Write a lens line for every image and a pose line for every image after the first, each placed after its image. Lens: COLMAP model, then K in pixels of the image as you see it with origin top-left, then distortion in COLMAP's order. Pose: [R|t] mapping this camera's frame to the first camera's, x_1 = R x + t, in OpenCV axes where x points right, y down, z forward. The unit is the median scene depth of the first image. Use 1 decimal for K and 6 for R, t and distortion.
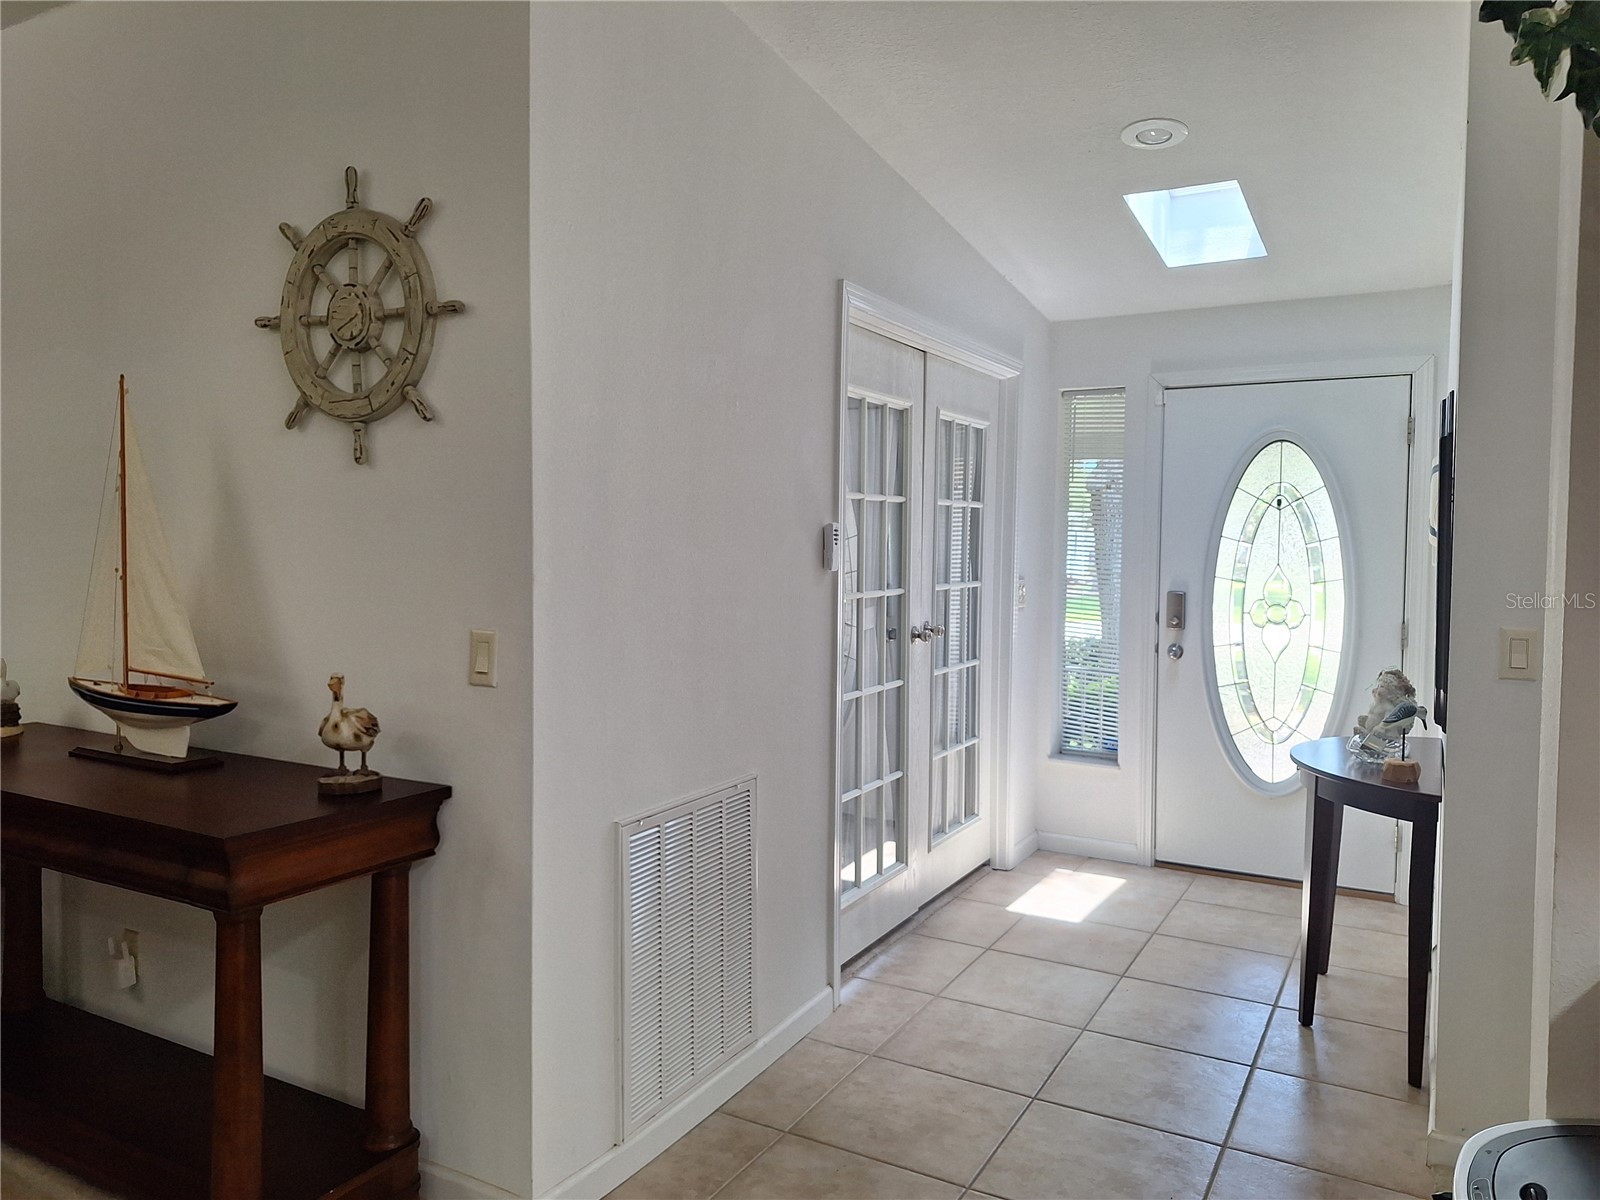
lens RADIAL K [[1097.7, 0, 798.6], [0, 1097.7, 601.3], [0, 0, 1]] dist [0.067048, -0.050445]
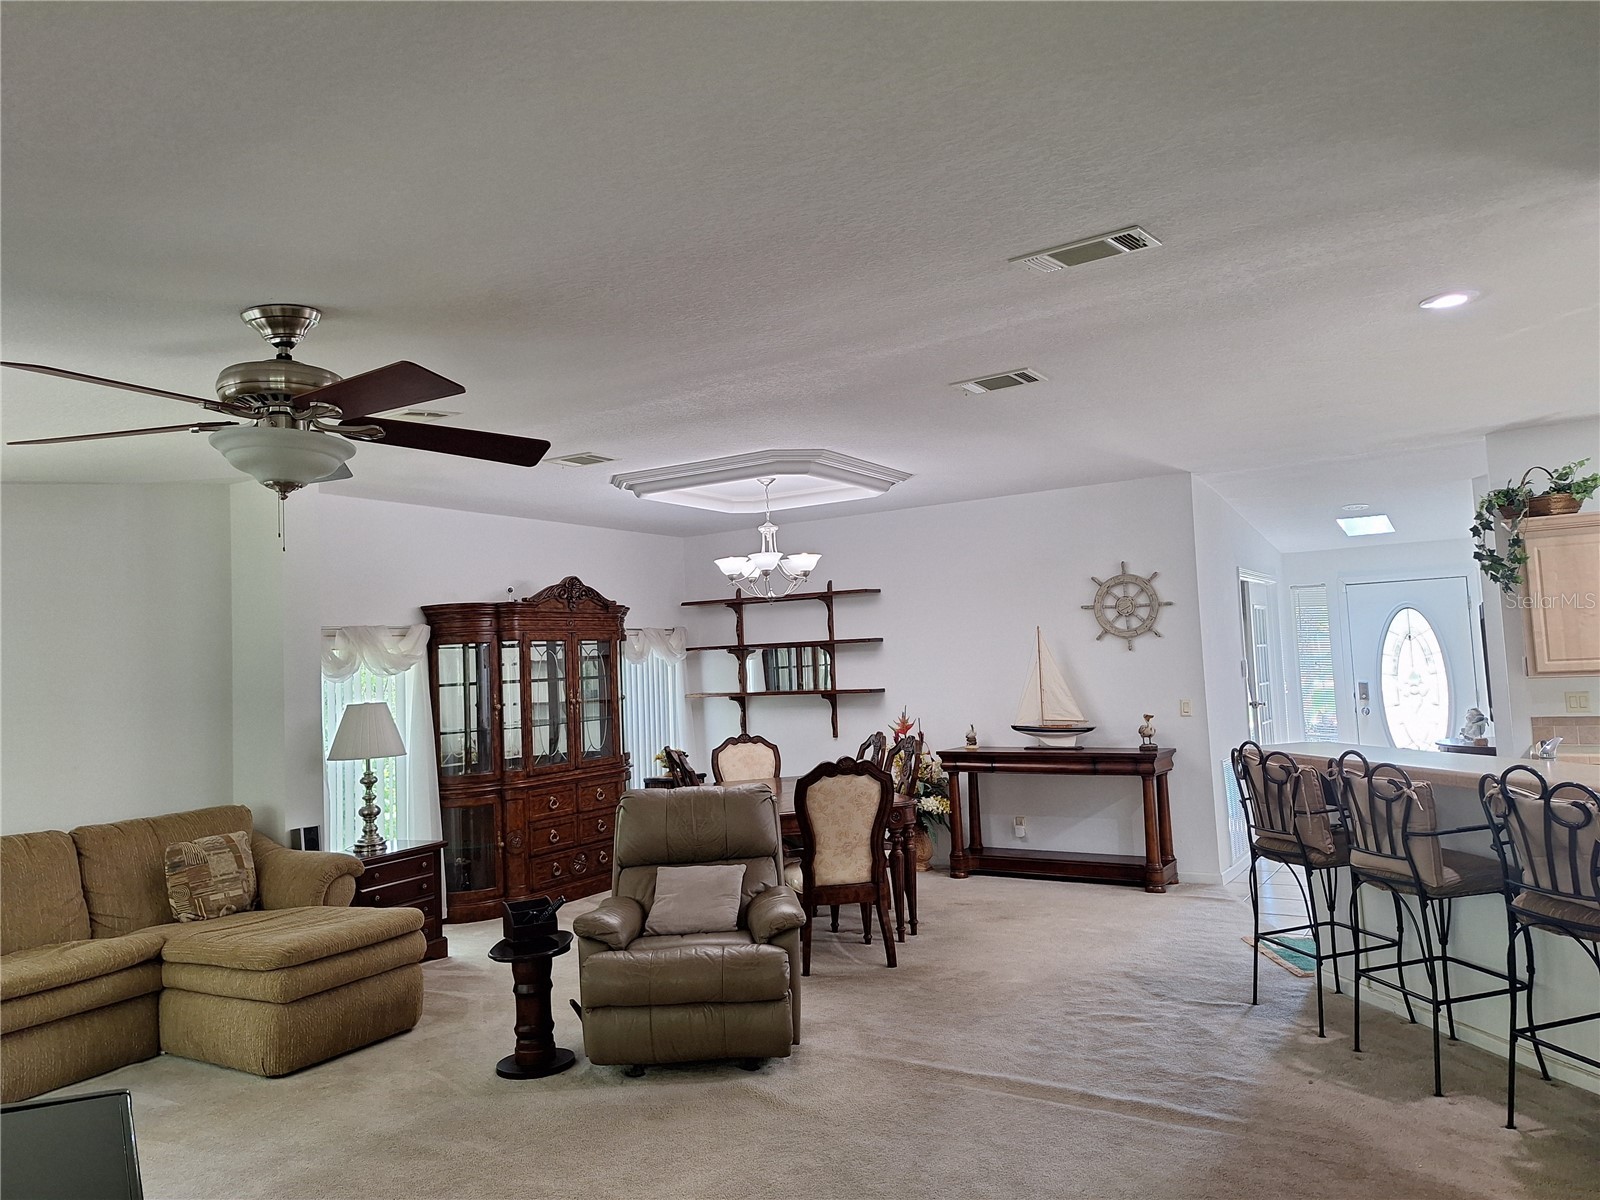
lens RADIAL K [[1097.7, 0, 801.6], [0, 1097.7, 611.4], [0, 0, 1]] dist [0.067048, -0.050445]
pose [[0.997353, -0.054229, -0.048444, -1.165190], [0.048922, 0.993297, -0.104723, 0.051449], [0.053798, 0.102076, 0.993321, -2.214082]]
